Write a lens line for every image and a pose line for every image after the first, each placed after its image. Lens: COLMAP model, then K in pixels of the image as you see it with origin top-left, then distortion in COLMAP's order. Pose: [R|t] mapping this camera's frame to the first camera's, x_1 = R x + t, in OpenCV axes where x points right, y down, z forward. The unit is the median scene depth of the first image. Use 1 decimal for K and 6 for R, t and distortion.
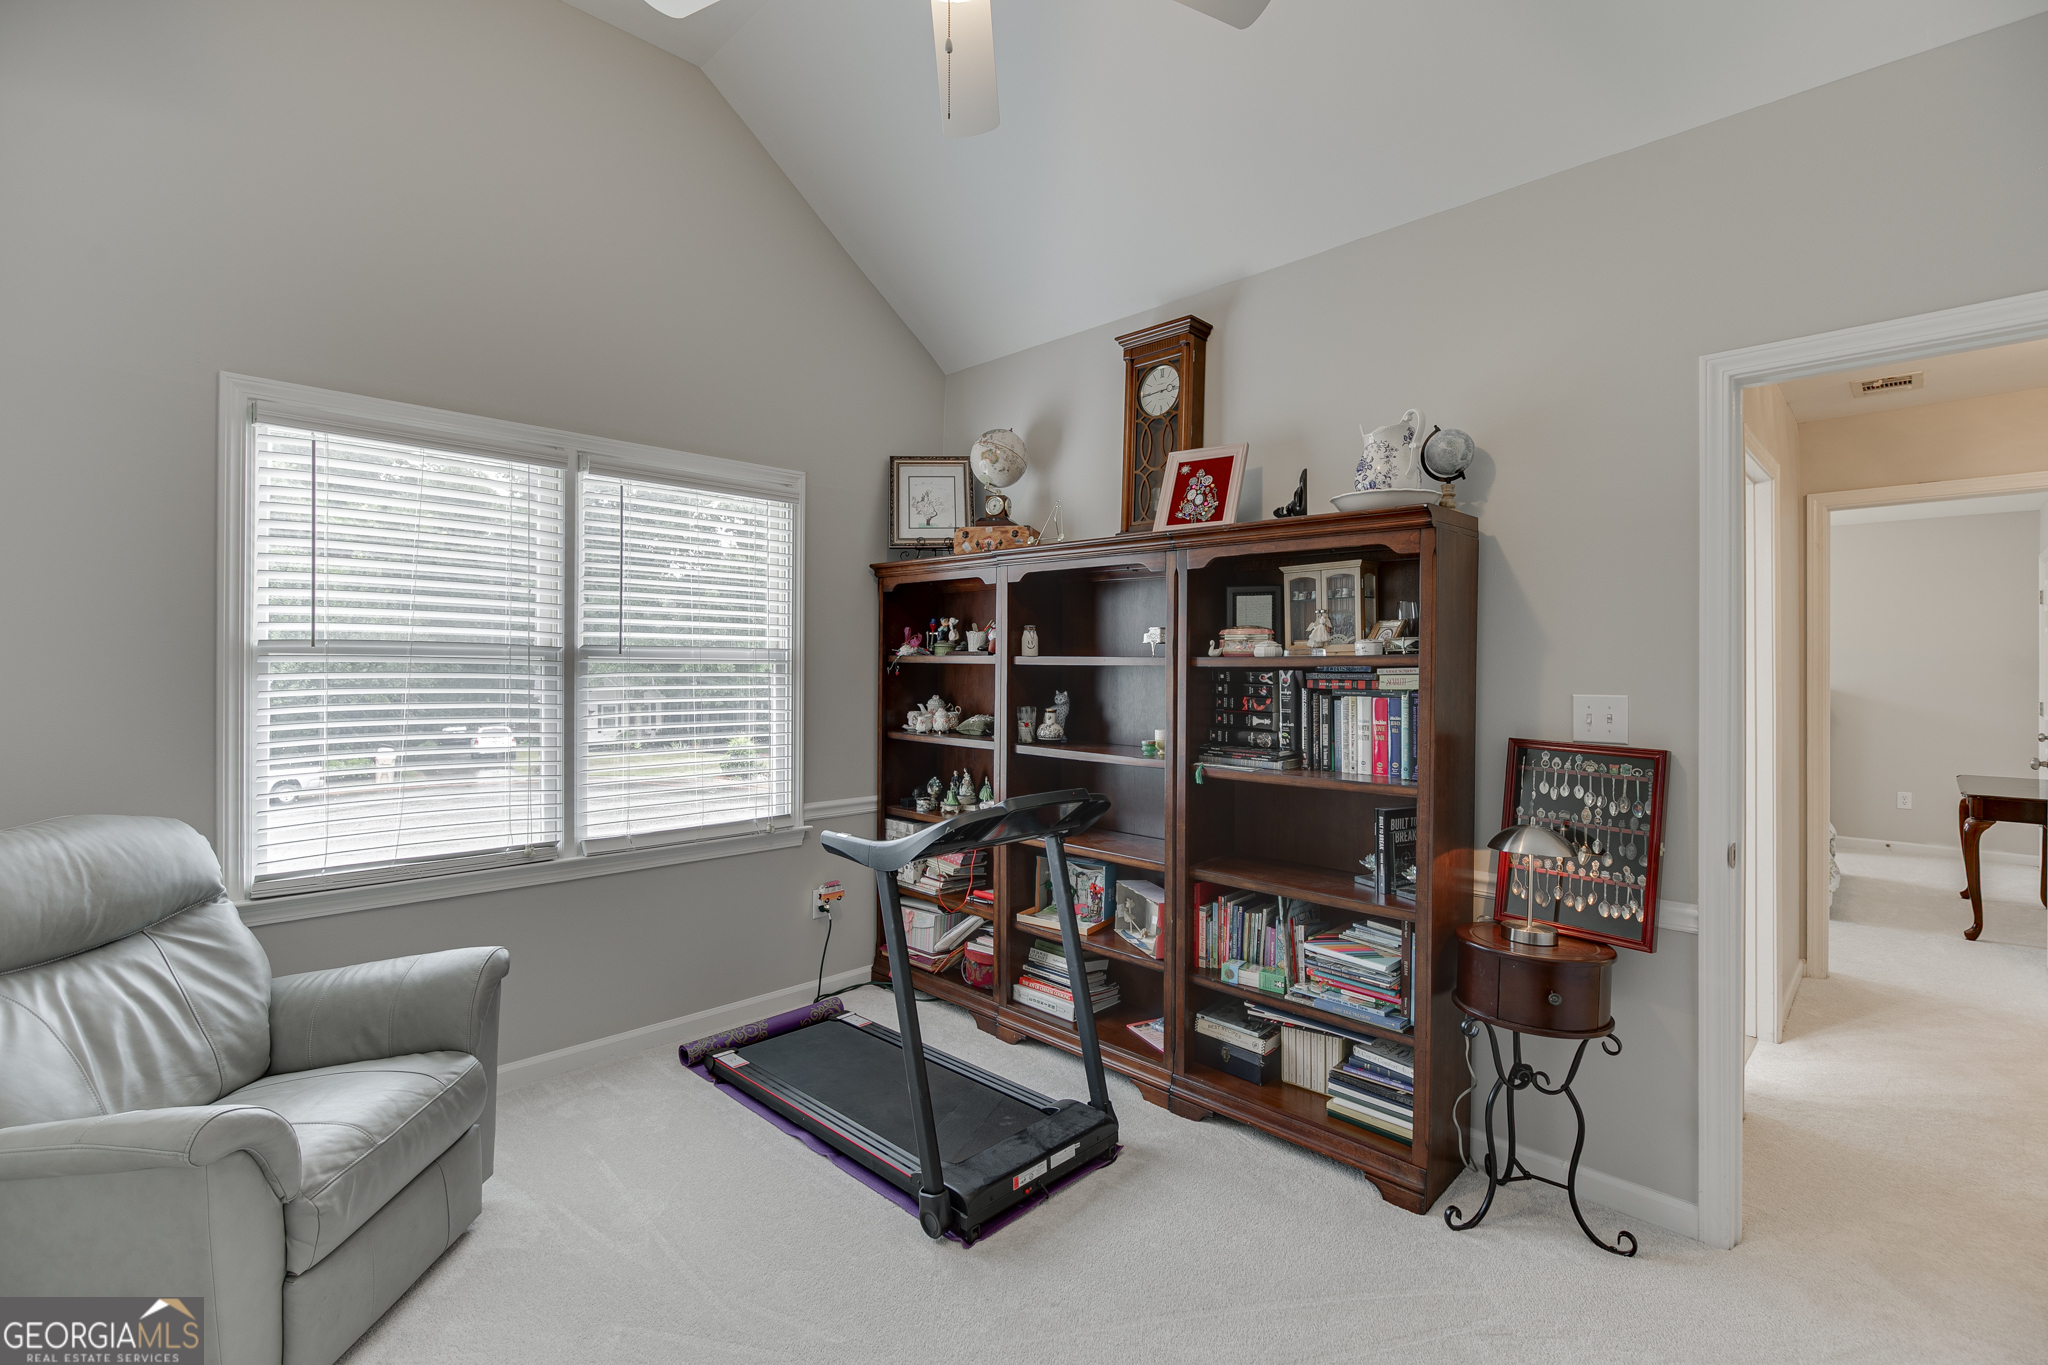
lens RADIAL K [[923.0, 0, 1021.3], [0, 923.0, 664.9], [0, 0, 1]] dist [-0.009450, 0.000938]
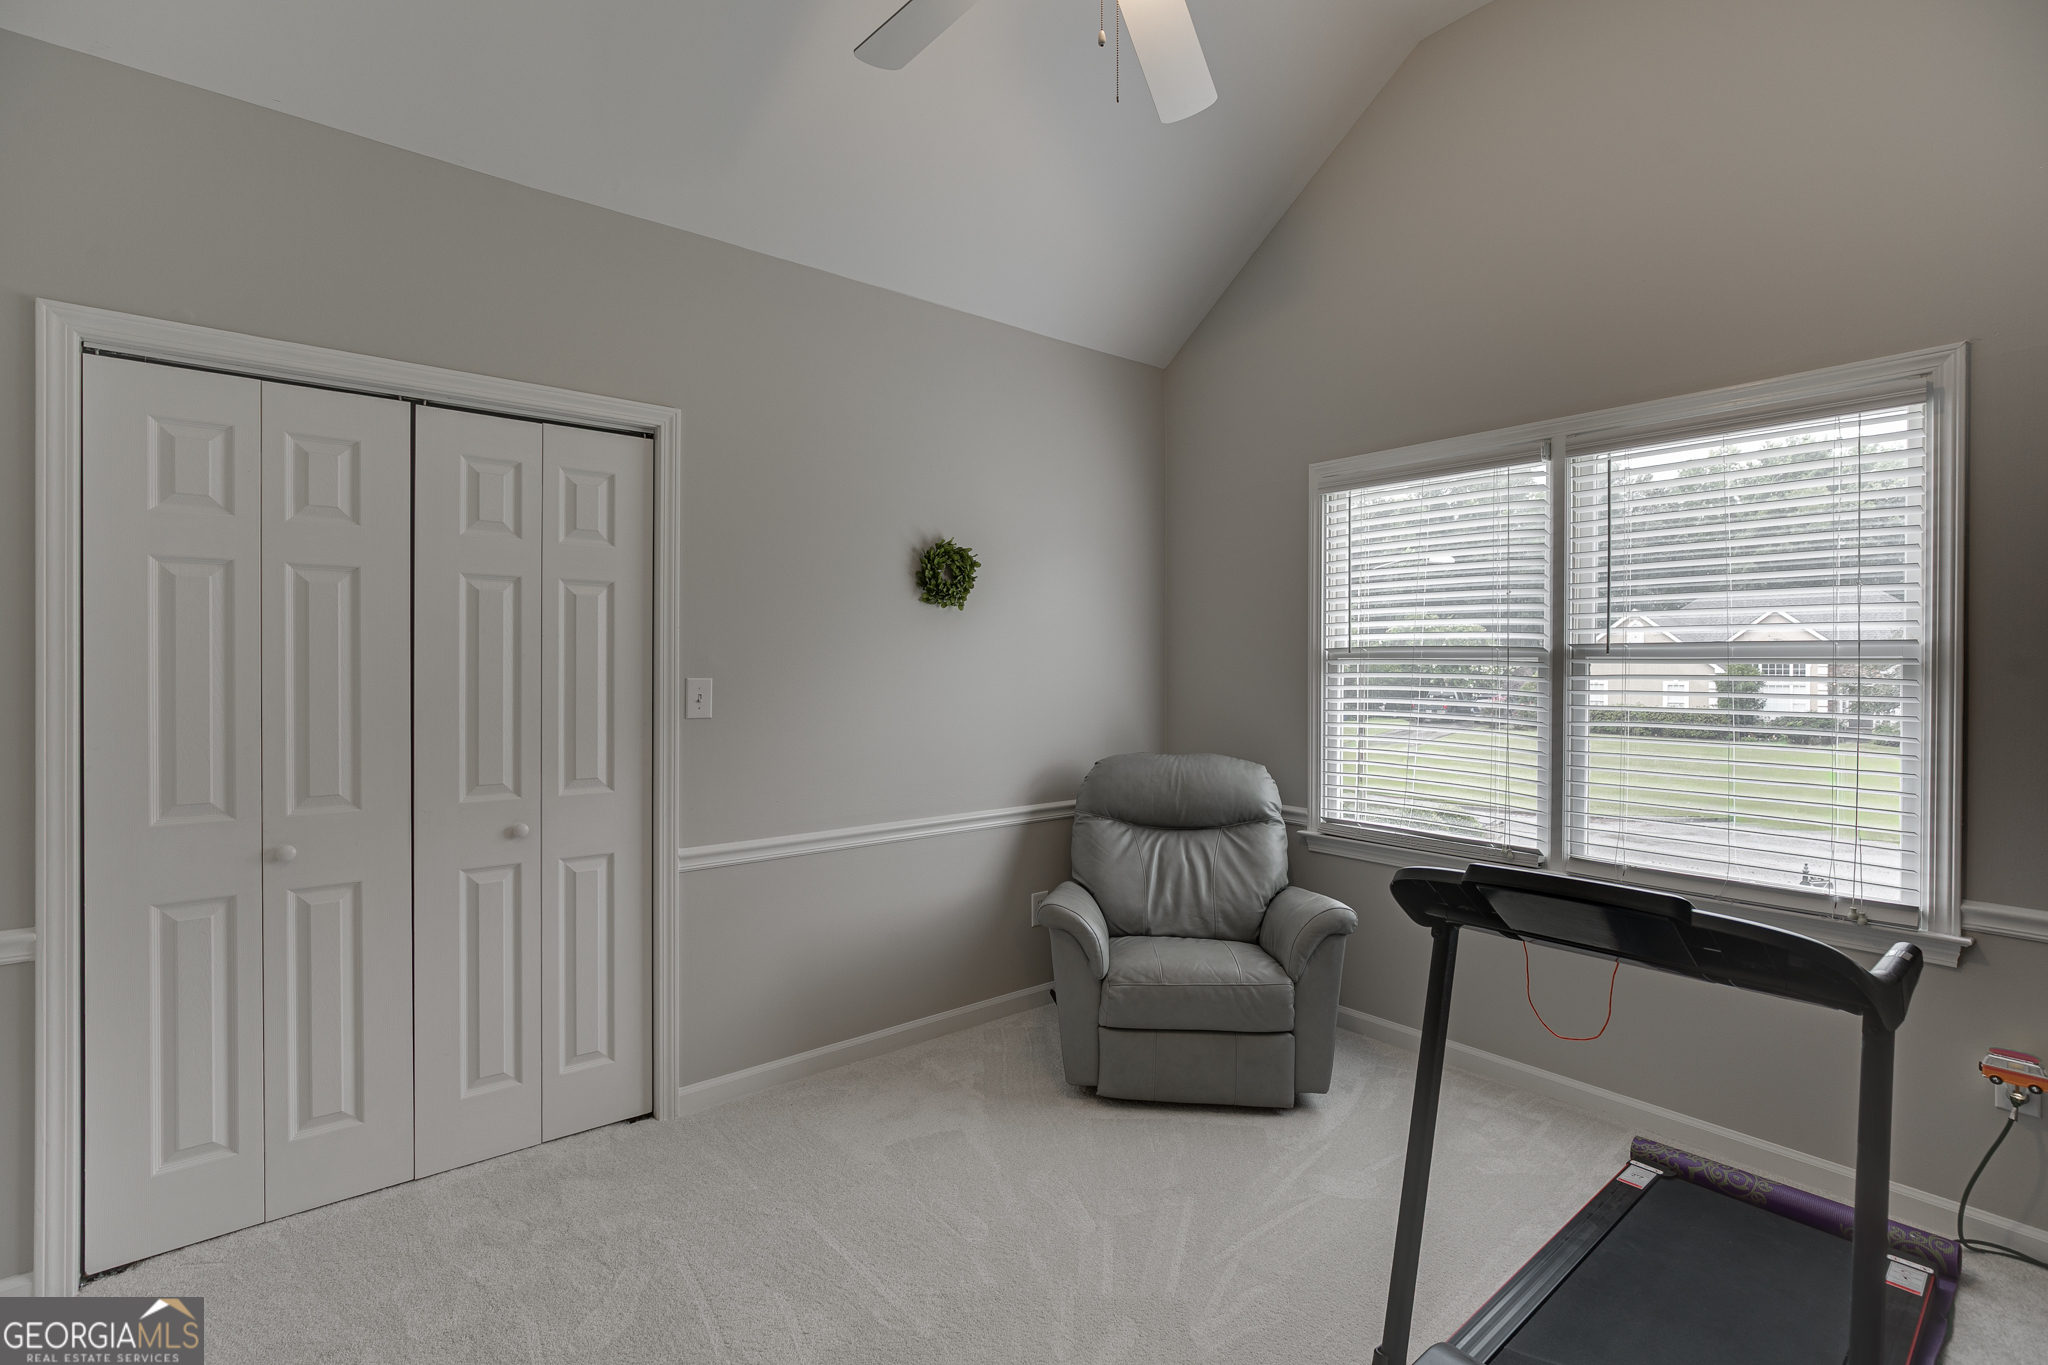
lens RADIAL K [[923.0, 0, 1021.3], [0, 923.0, 664.9], [0, 0, 1]] dist [-0.009450, 0.000938]
pose [[-0.091183, -0.003704, -0.995827, 0.576690], [-0.003696, 0.999987, -0.003381, 0.003891], [0.995827, 0.003373, -0.091196, 0.630945]]
